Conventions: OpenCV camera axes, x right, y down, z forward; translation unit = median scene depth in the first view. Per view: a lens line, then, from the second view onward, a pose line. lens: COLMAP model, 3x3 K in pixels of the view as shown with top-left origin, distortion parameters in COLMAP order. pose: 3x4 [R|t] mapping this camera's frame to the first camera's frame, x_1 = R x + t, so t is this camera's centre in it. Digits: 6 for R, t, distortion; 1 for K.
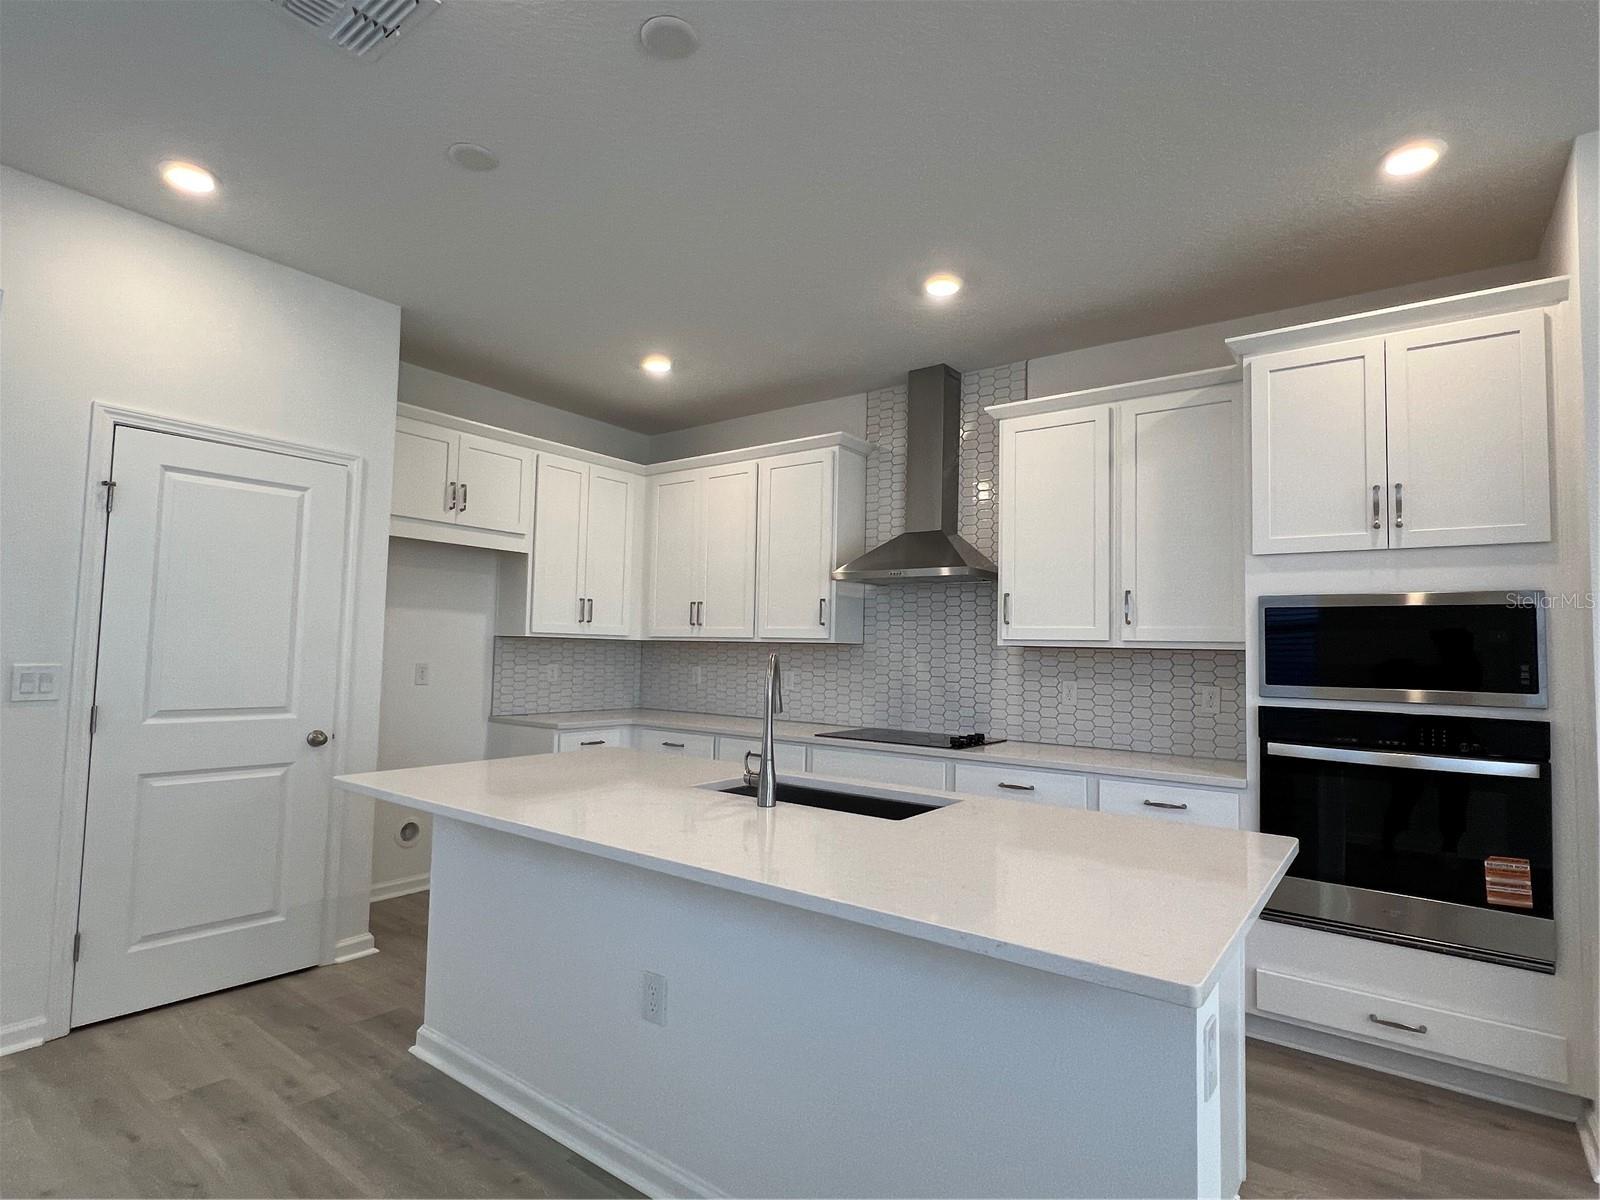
lens RADIAL K [[818.6, 0, 800.0], [0, 818.6, 600.0], [0, 0, 1]] dist [0.048216, 0.000179]
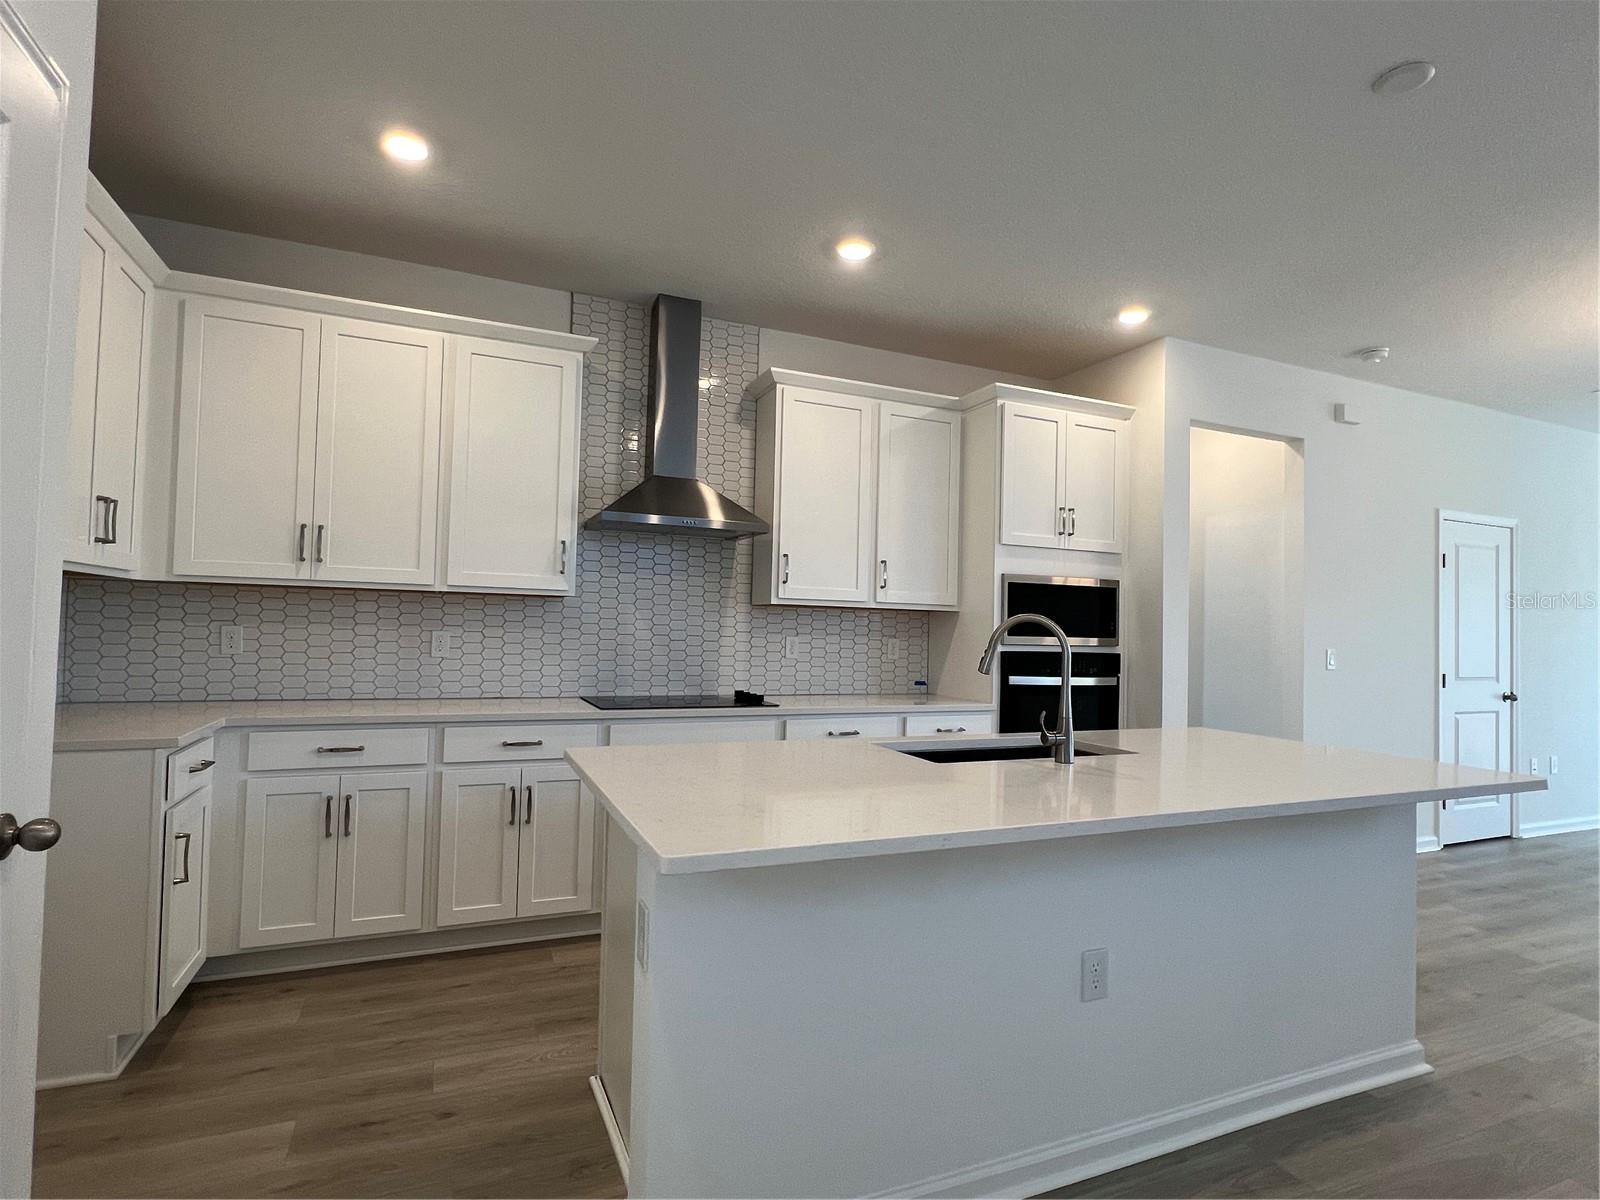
lens RADIAL K [[833.6, 0, 800.0], [0, 833.6, 600.0], [0, 0, 1]] dist [-0.002930, 0.000520]
pose [[0.505466, 0.008438, 0.862805, -0.629221], [-0.073947, 0.996697, 0.033574, 0.012711], [-0.859672, -0.080773, 0.504421, 0.444007]]
